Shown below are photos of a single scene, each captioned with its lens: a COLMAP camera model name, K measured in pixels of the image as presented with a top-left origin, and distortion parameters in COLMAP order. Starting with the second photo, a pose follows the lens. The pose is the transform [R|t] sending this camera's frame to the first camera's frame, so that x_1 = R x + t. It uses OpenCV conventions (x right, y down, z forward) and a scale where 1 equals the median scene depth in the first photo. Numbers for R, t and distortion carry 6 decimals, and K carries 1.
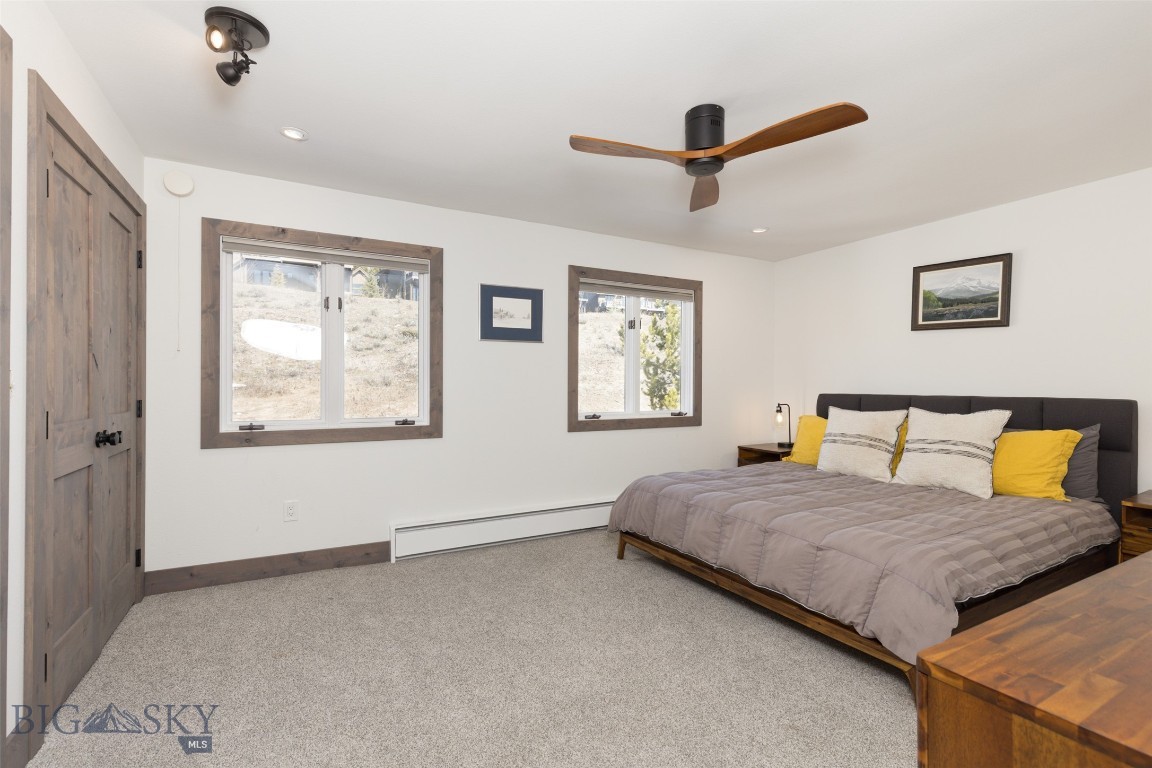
lens RADIAL K [[518.6, 0, 565.9], [0, 518.6, 379.6], [0, 0, 1]] dist [0.010697, -0.004641]
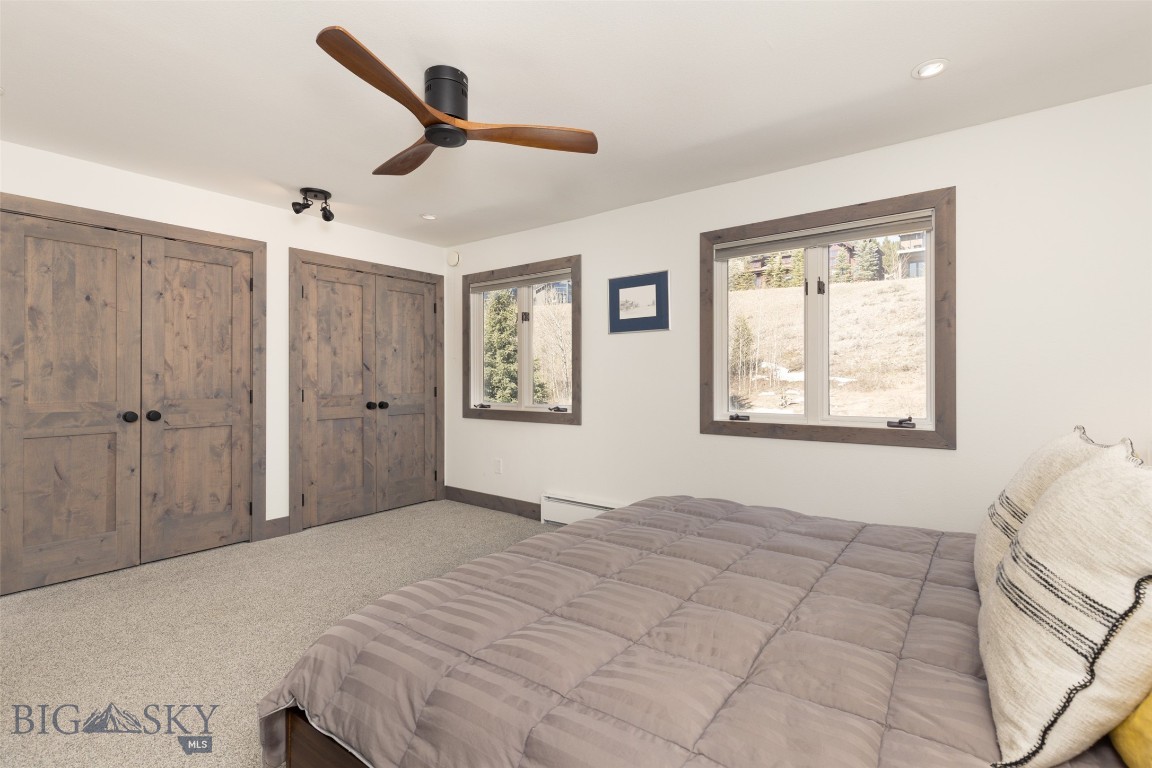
lens RADIAL K [[518.6, 0, 590.1], [0, 518.6, 372.4], [0, 0, 1]] dist [0.010697, -0.004641]
pose [[0.432138, -0.015631, -0.901672, 0.768566], [0.011406, 0.999865, -0.011867, 0.012849], [0.901735, -0.005157, 0.432258, 0.537570]]
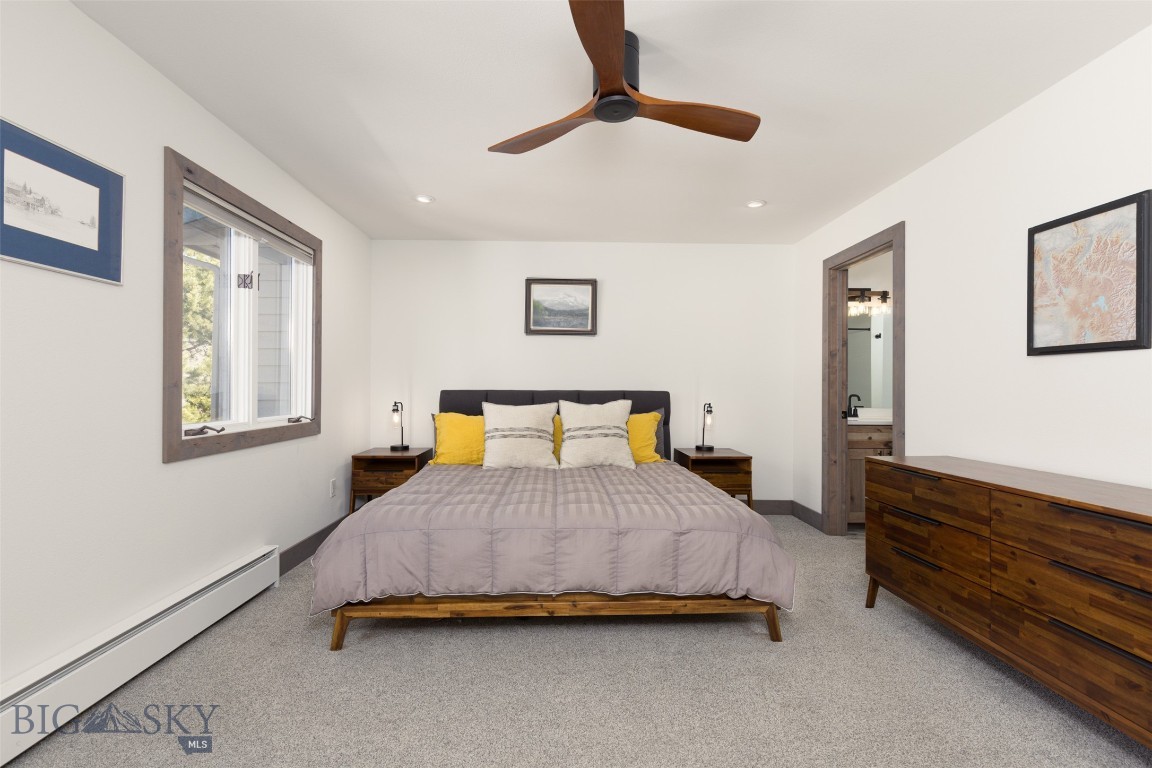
lens RADIAL K [[518.6, 0, 572.9], [0, 518.6, 387.2], [0, 0, 1]] dist [0.010697, -0.004641]
pose [[0.449286, 0.002676, 0.893384, -0.318130], [-0.010748, 0.999939, 0.002410, 0.020749], [-0.893324, -0.010684, 0.449287, 0.439452]]
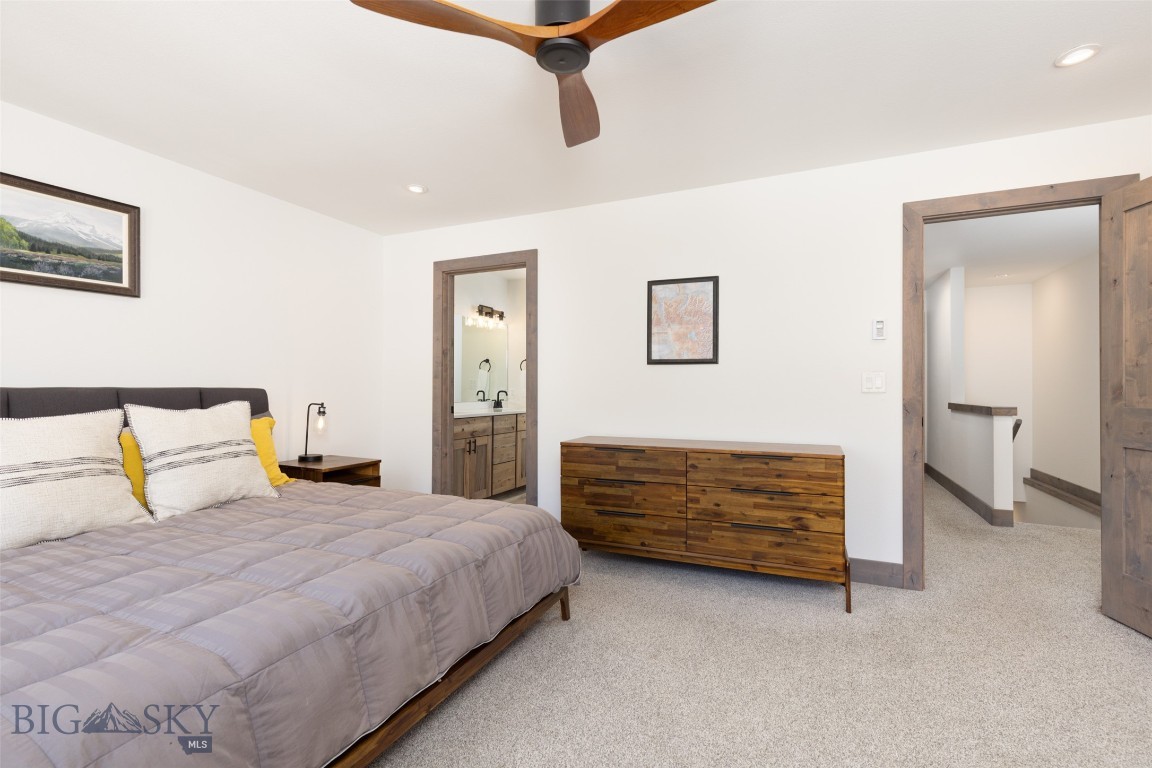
lens RADIAL K [[518.6, 0, 577.6], [0, 518.6, 387.3], [0, 0, 1]] dist [0.010697, -0.004641]
pose [[-0.608824, -0.003157, 0.793299, -0.193142], [-0.012010, 0.999914, -0.005237, 0.026903], [-0.793214, -0.012716, -0.608810, 0.895304]]
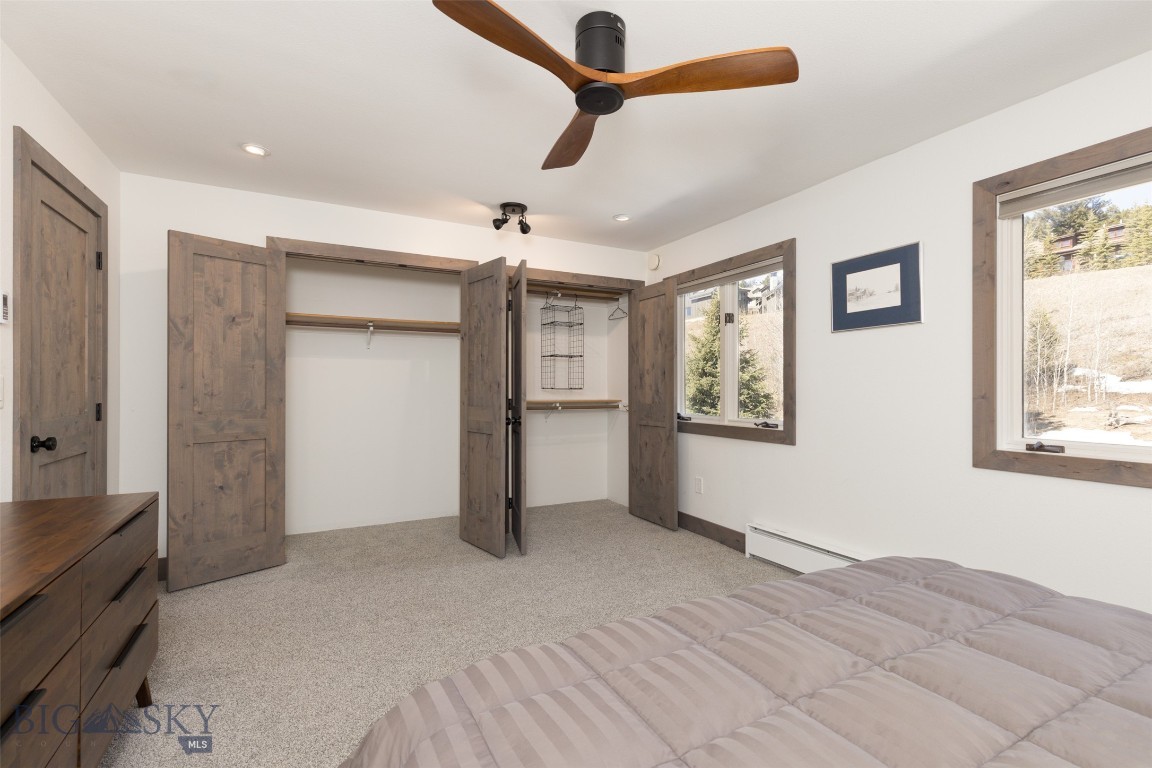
lens RADIAL K [[518.6, 0, 582.6], [0, 518.6, 385.0], [0, 0, 1]] dist [0.010697, -0.004641]
pose [[0.009985, -0.011623, -0.999883, 0.670139], [0.008020, 0.999901, -0.011544, 0.013722], [0.999918, -0.007904, 0.010077, 0.616399]]
